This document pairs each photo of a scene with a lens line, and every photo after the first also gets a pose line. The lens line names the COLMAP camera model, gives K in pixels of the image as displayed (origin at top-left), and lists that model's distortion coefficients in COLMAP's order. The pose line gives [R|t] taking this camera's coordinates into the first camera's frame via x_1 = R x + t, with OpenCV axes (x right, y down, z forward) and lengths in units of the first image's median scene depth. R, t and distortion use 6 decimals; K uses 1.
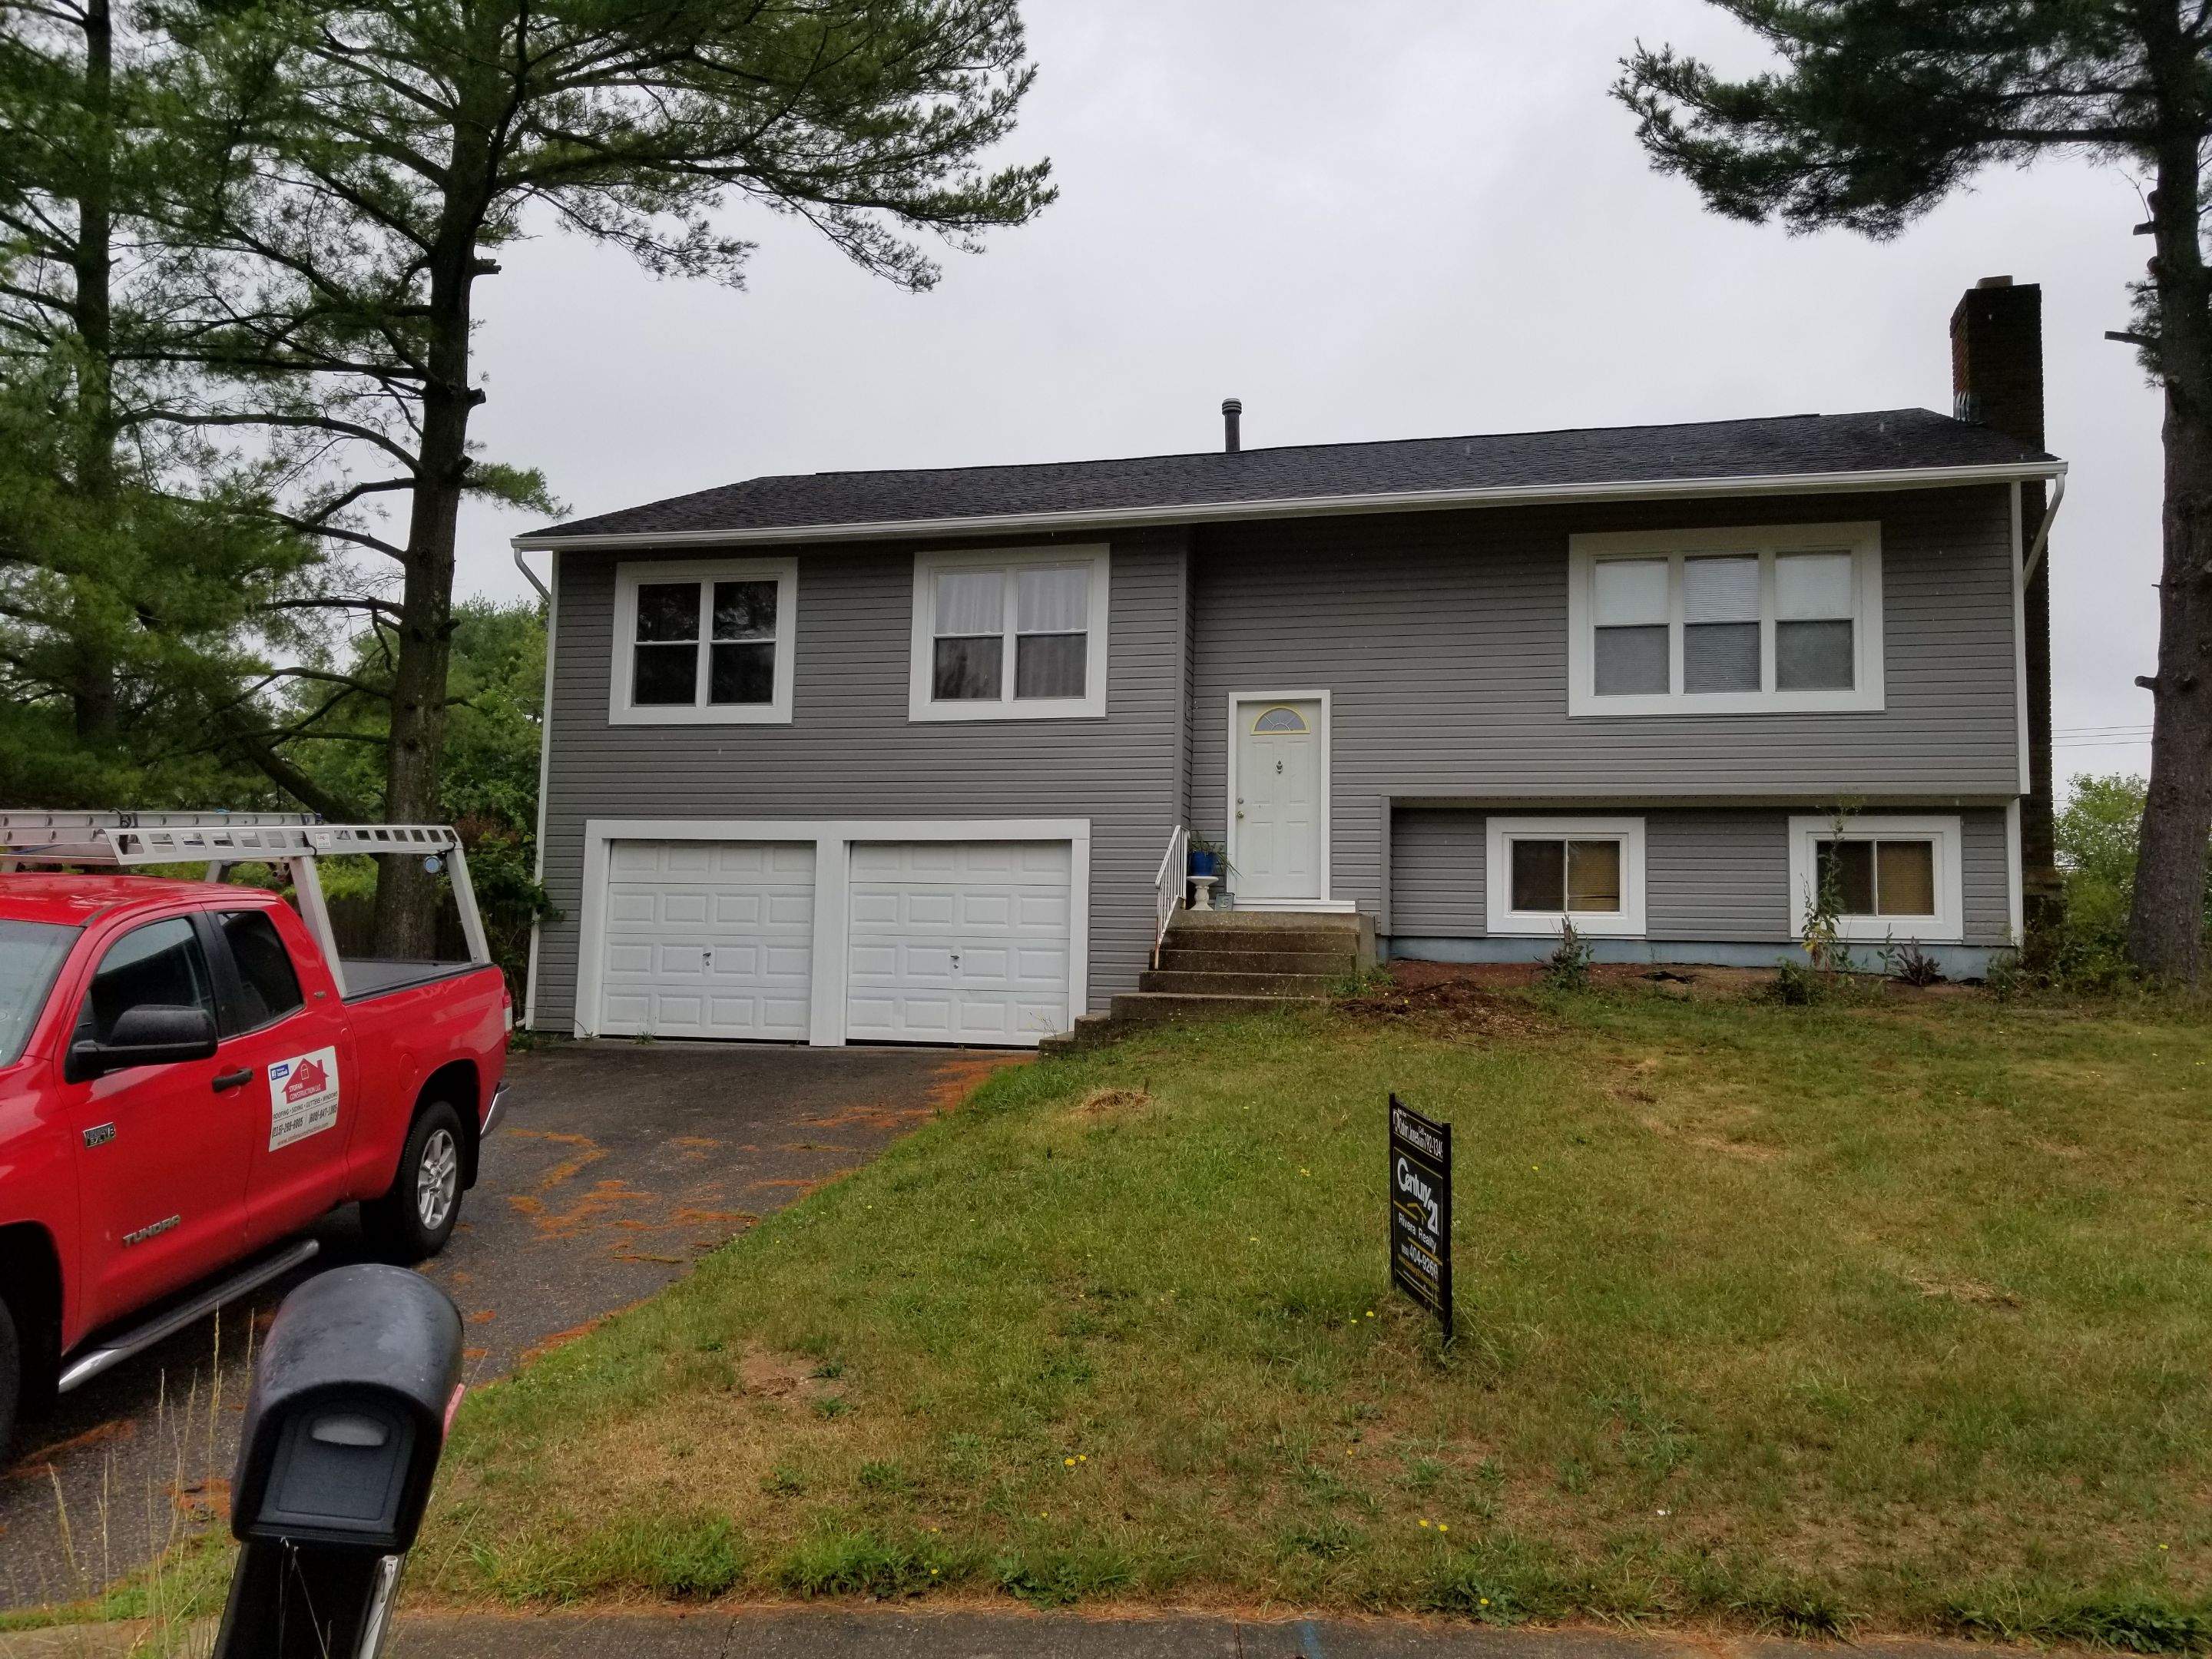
lens RADIAL K [[1671.6, 0, 1081.3], [0, 1671.6, 820.3], [0, 0, 1]] dist [0.092055, -0.156084]
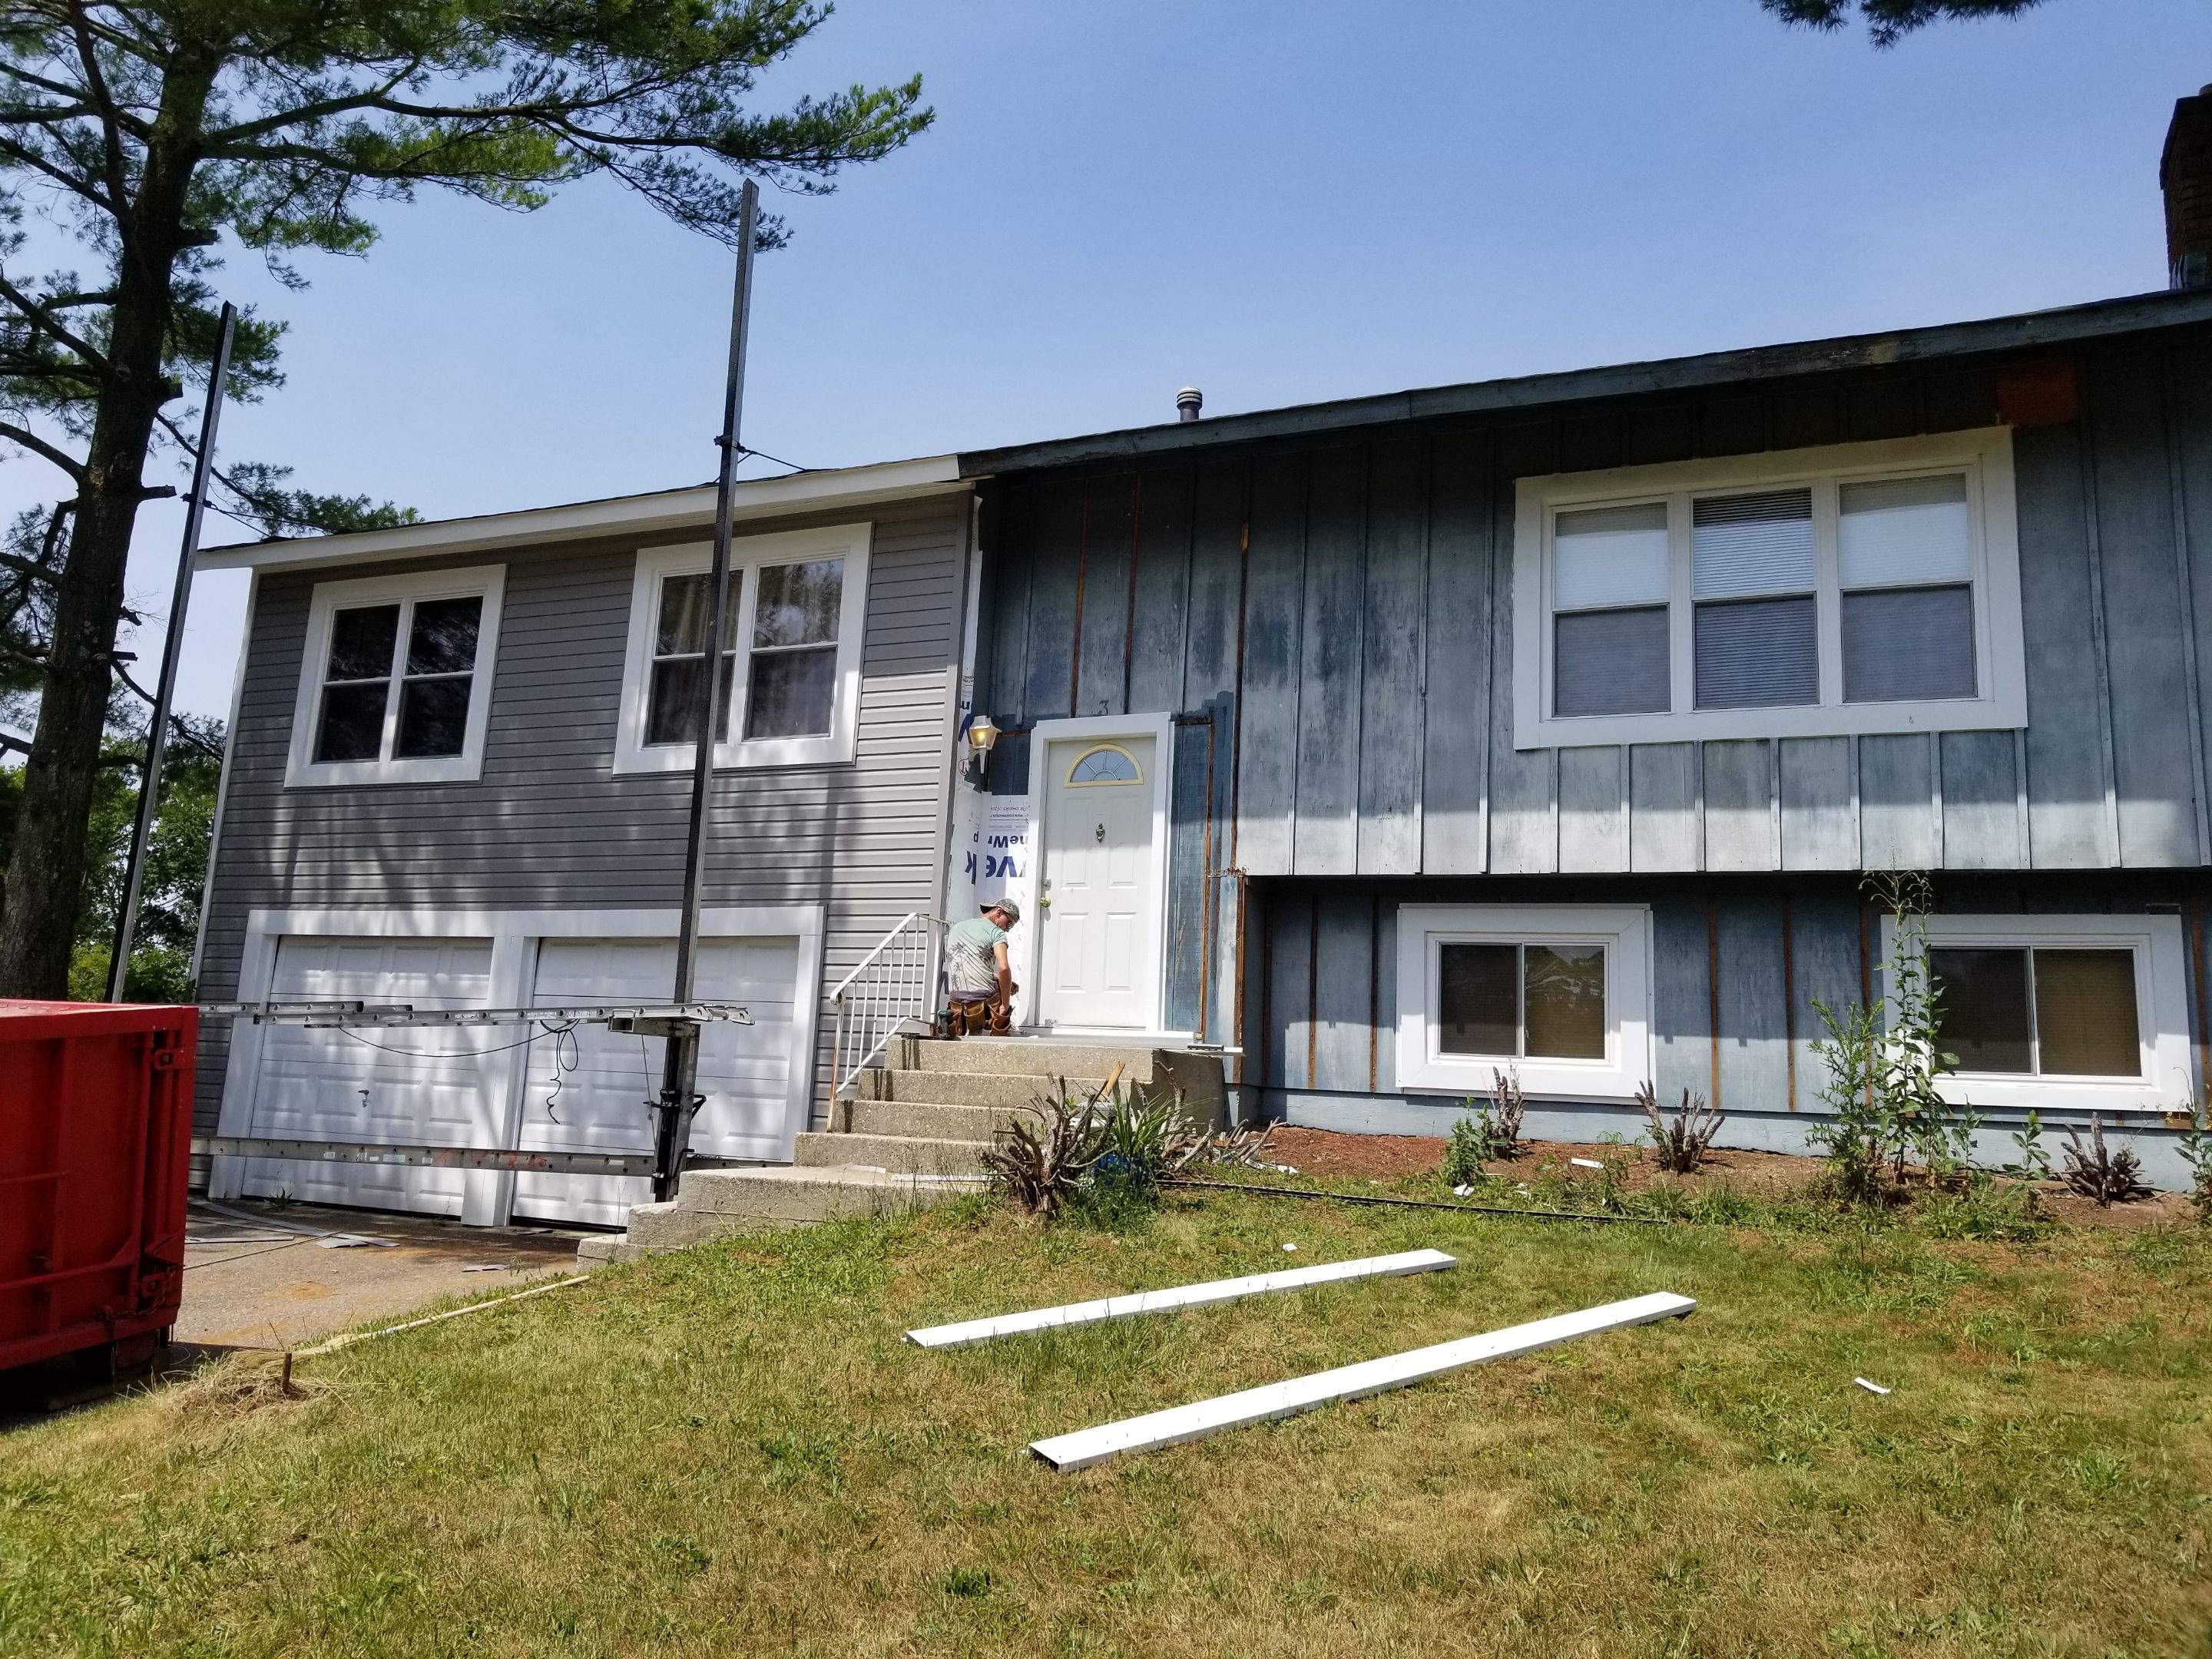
lens RADIAL K [[1765.3, 0, 980.2], [0, 1765.3, 780.0], [0, 0, 1]] dist [0.082013, -0.114335]
pose [[0.980797, -0.008340, -0.194855, 0.208419], [-0.009891, 0.995673, -0.092403, 0.013434], [0.194783, 0.092556, 0.976470, 0.277192]]
